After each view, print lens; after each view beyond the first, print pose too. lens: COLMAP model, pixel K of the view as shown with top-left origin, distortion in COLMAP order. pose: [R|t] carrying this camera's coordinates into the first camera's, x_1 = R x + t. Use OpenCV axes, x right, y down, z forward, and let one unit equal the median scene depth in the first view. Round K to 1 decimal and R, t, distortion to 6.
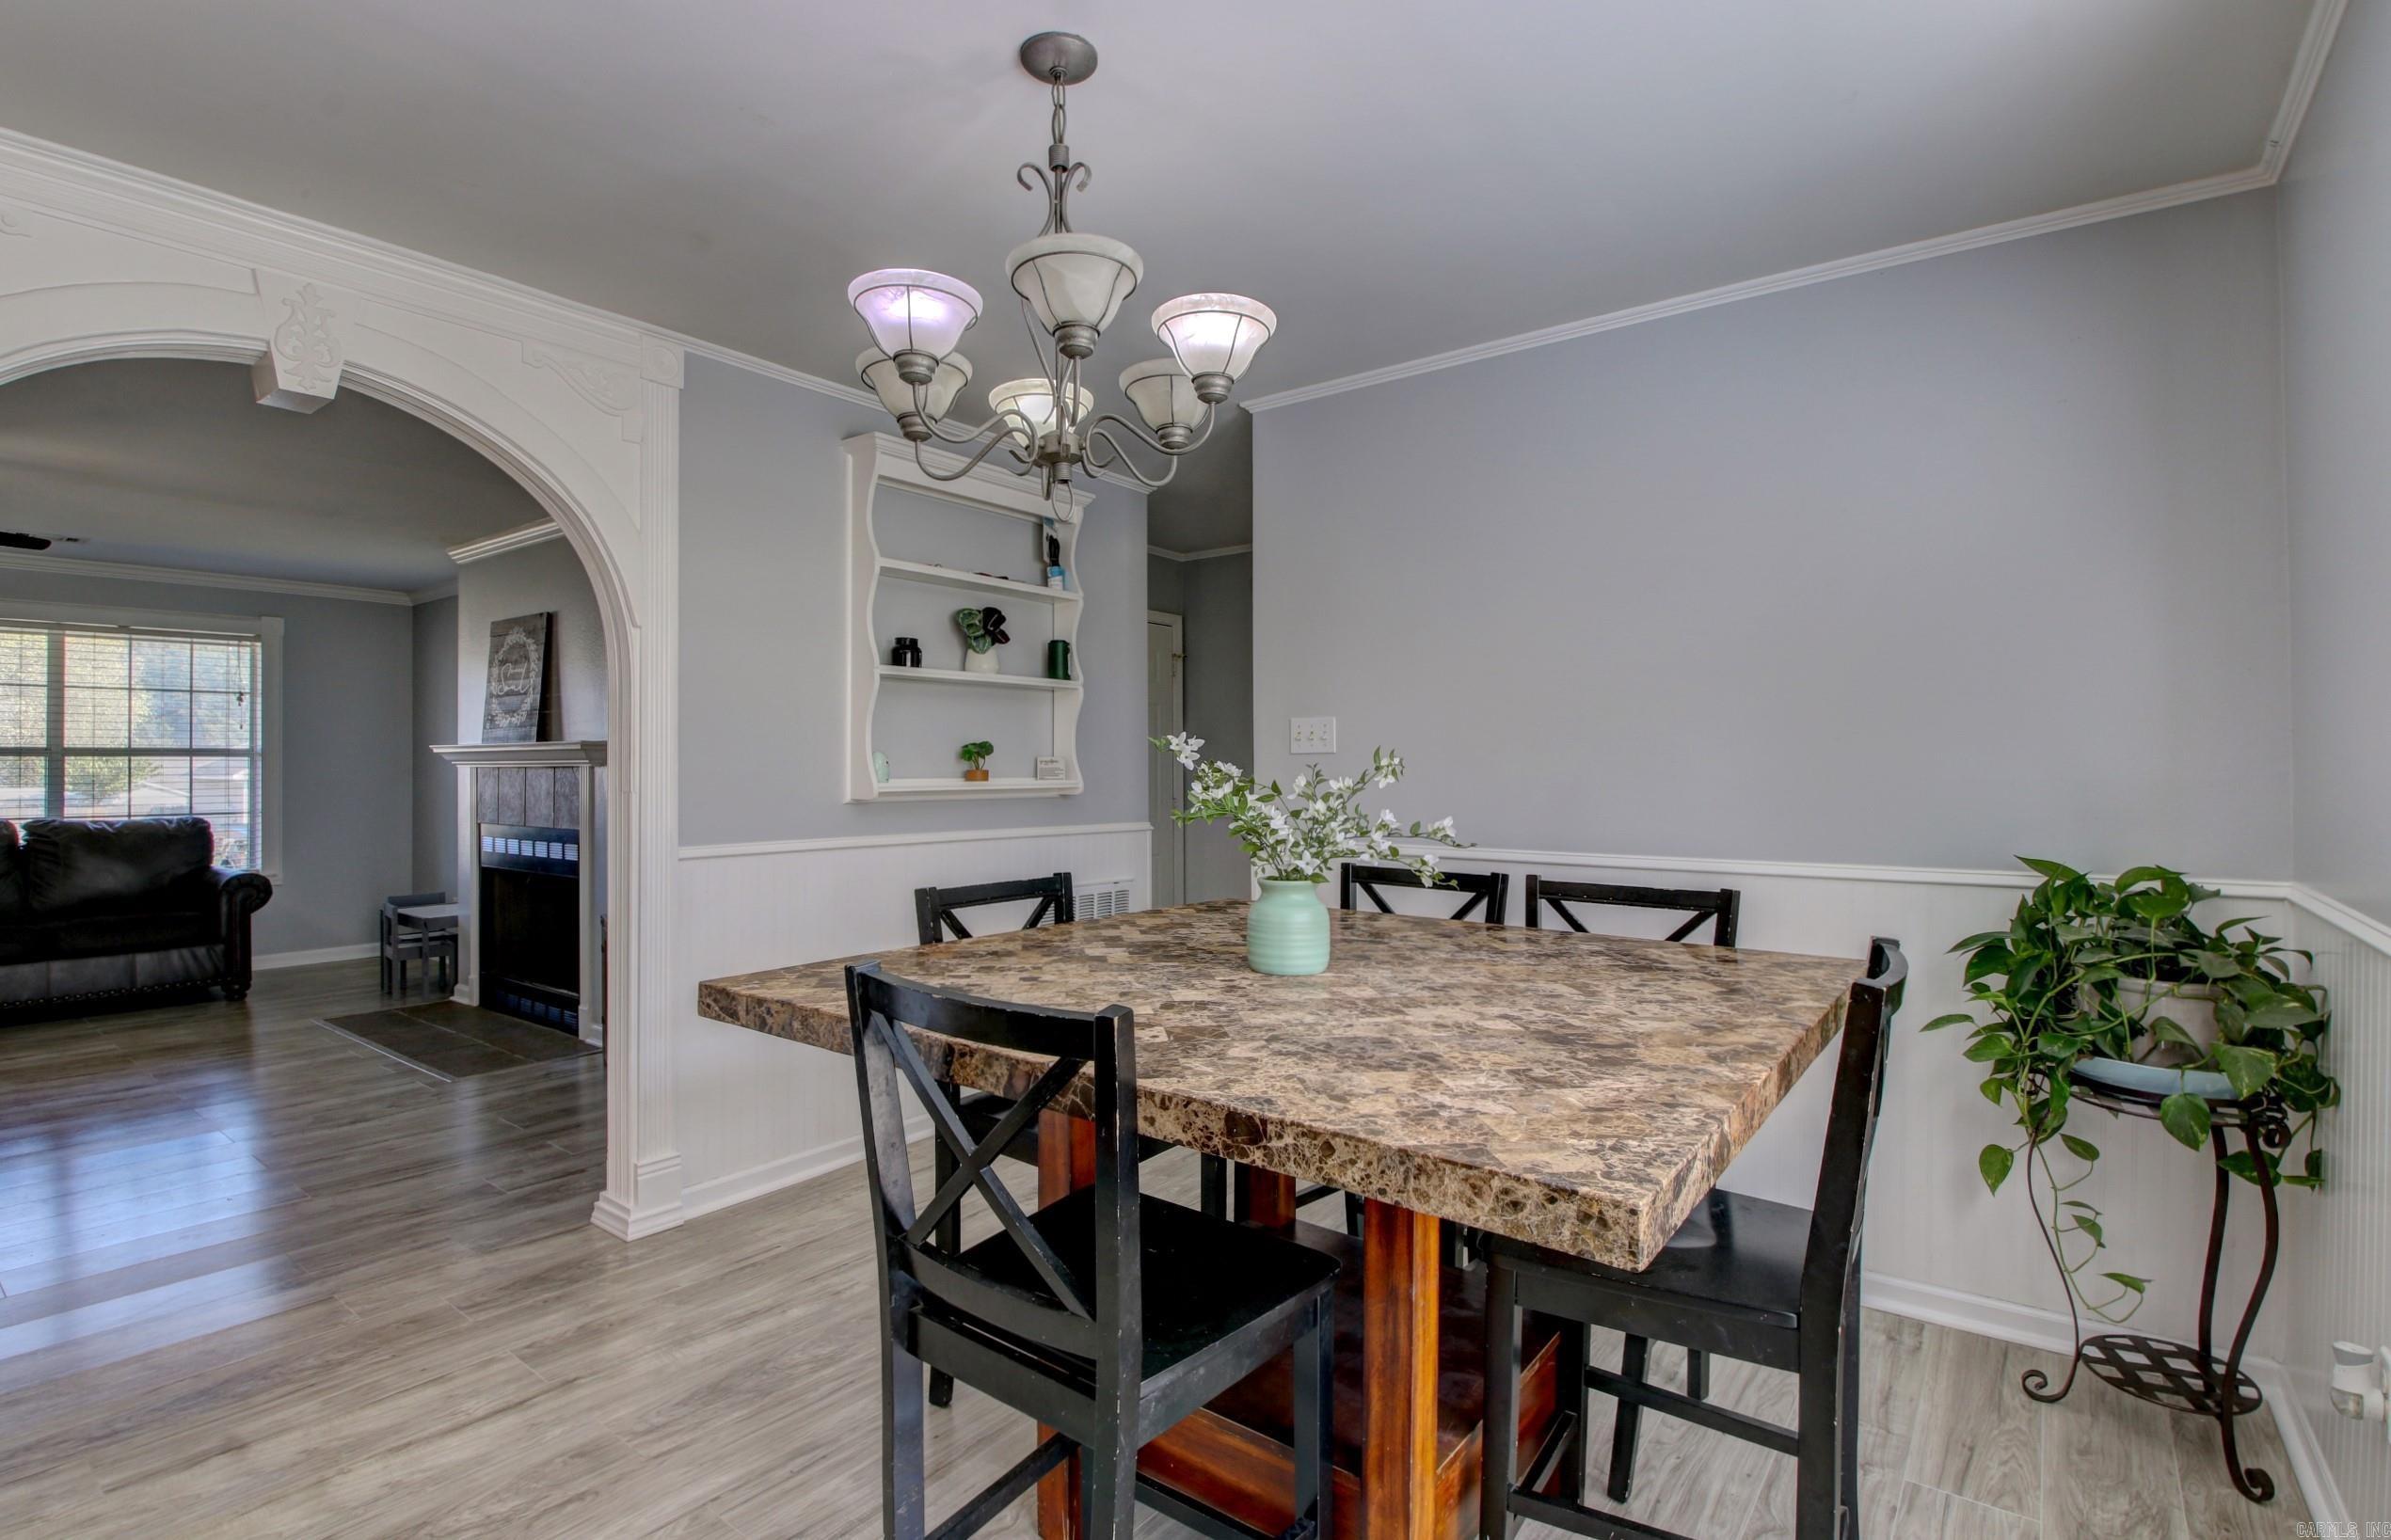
lens RADIAL K [[1112.9, 0, 1204.1], [0, 1112.9, 759.4], [0, 0, 1]] dist [0.002155, -0.015708]
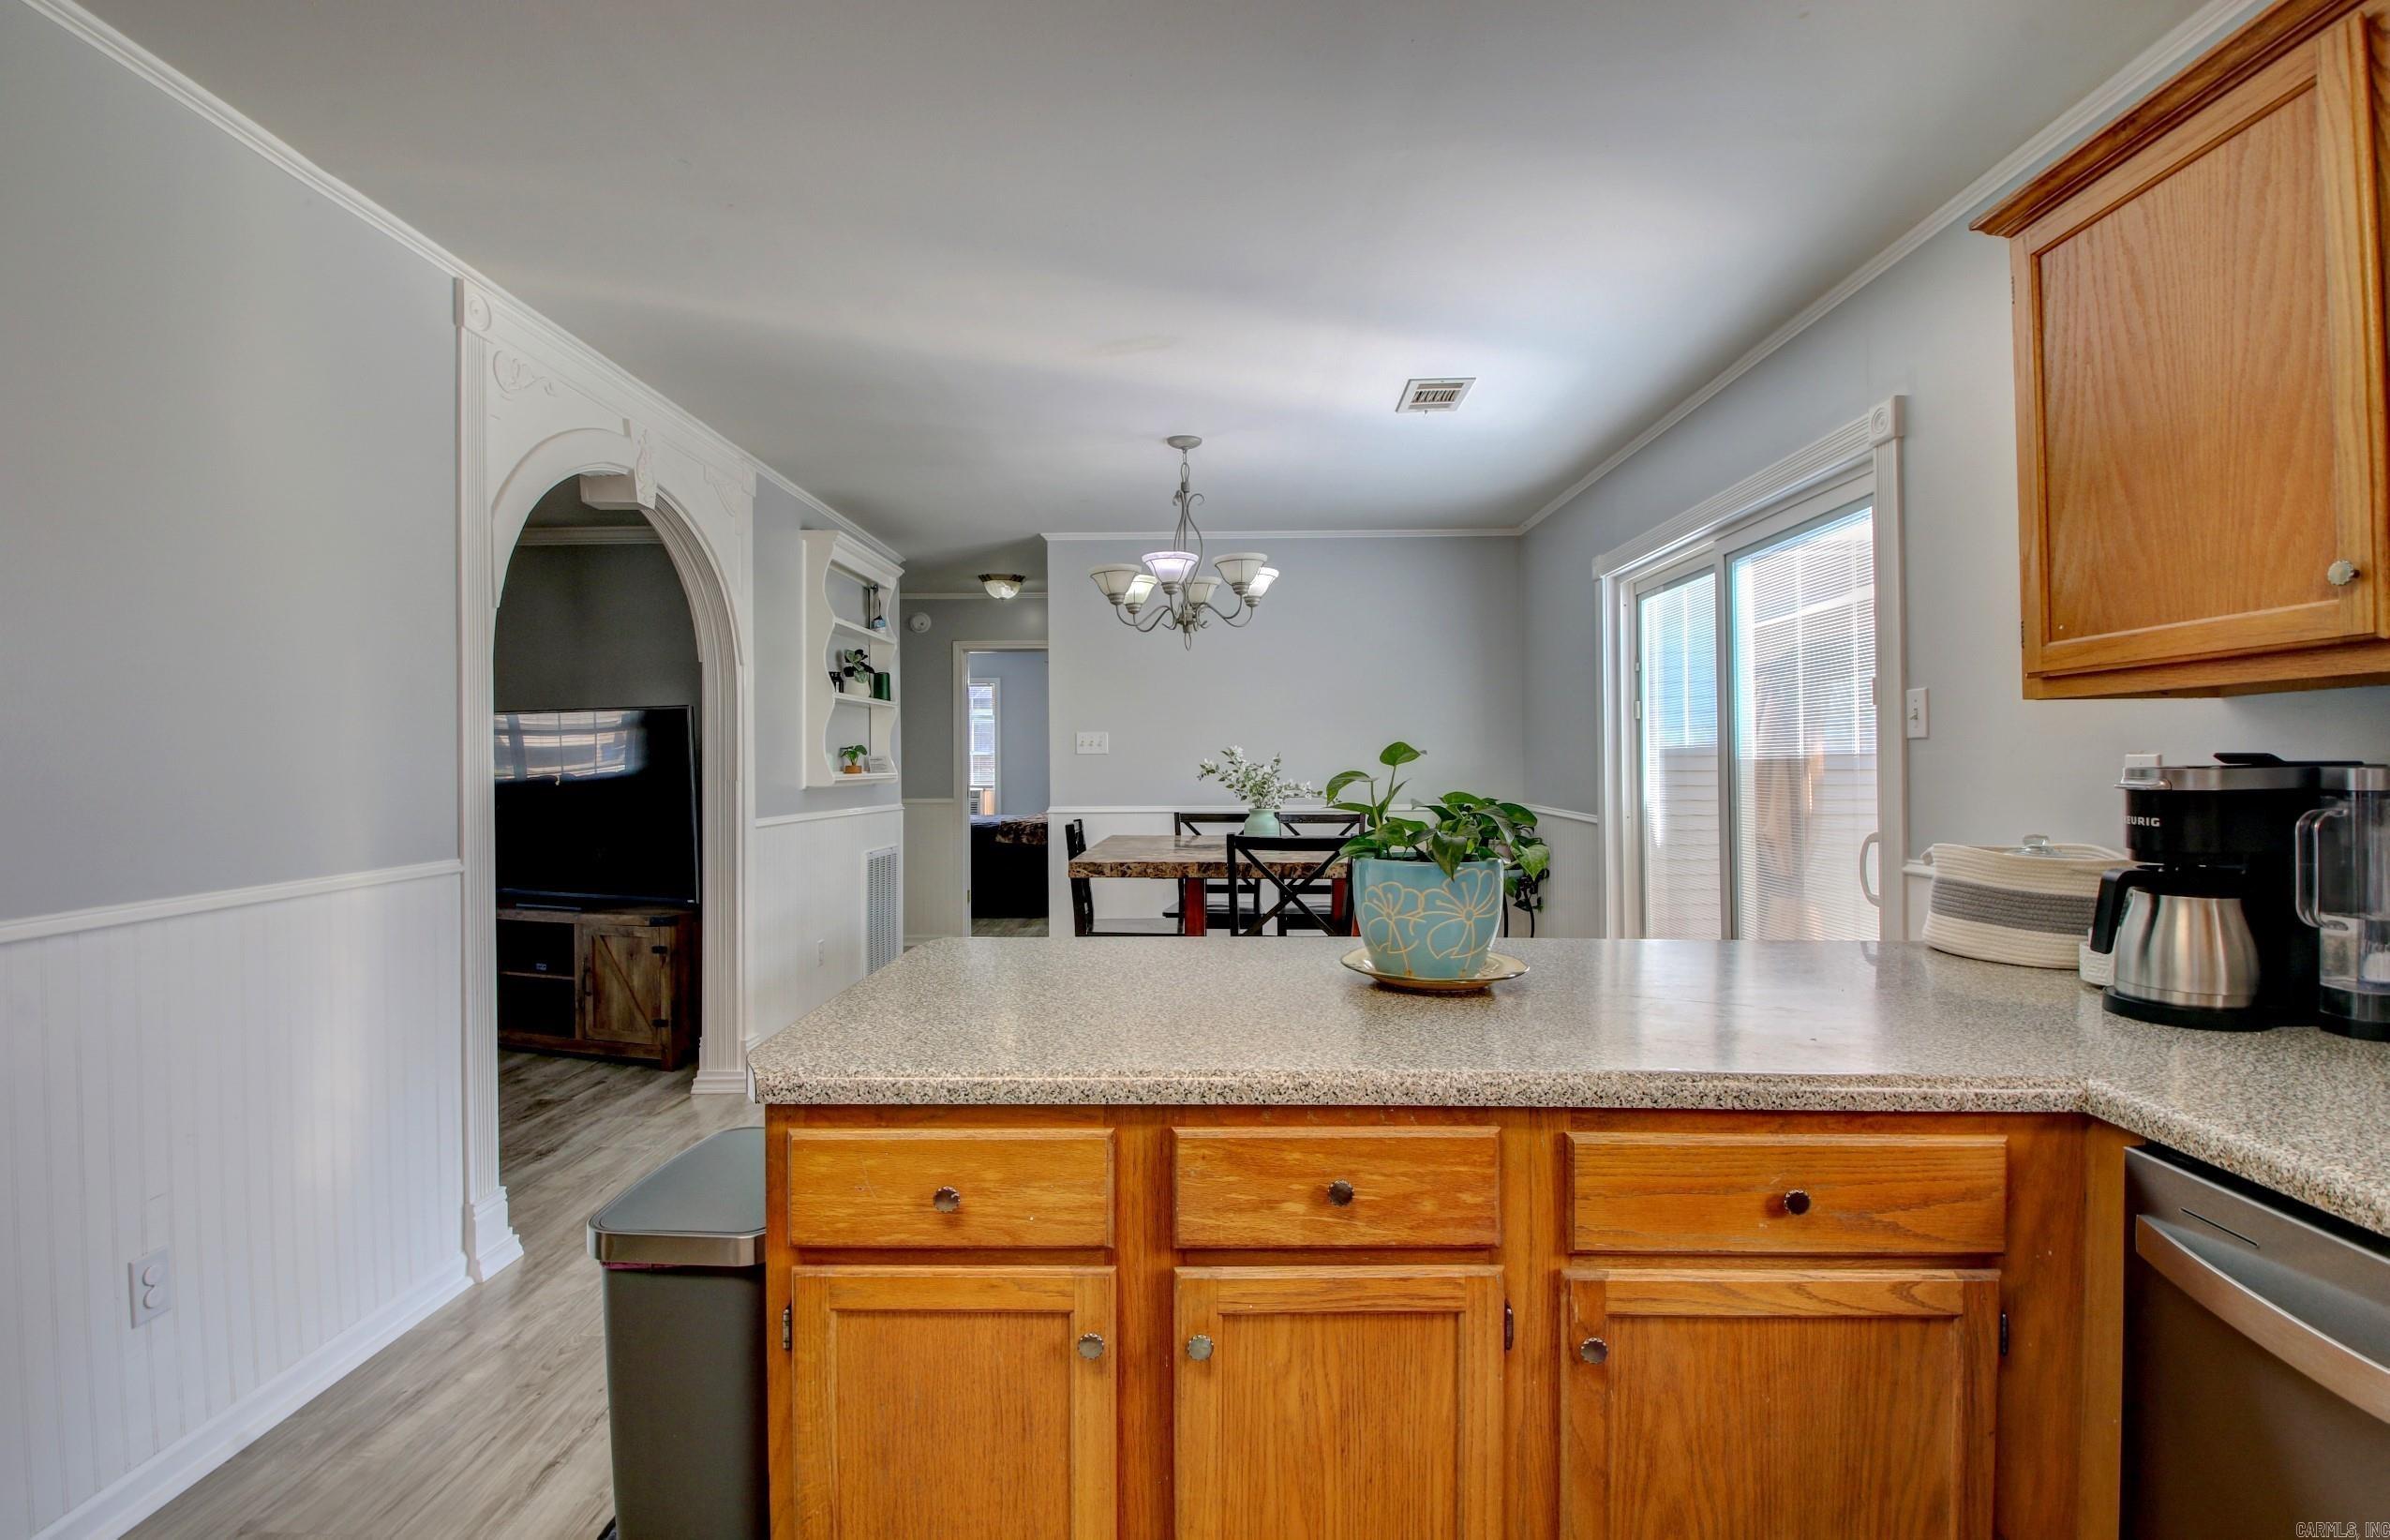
lens RADIAL K [[1111.4, 0, 1193.7], [0, 1111.4, 755.2], [0, 0, 1]] dist [-0.018266, -0.000203]
pose [[0.810338, -0.000122, 0.585963, -0.904084], [0.001464, 0.999997, -0.001817, 0.000214], [-0.585961, 0.002330, 0.810336, -0.517011]]
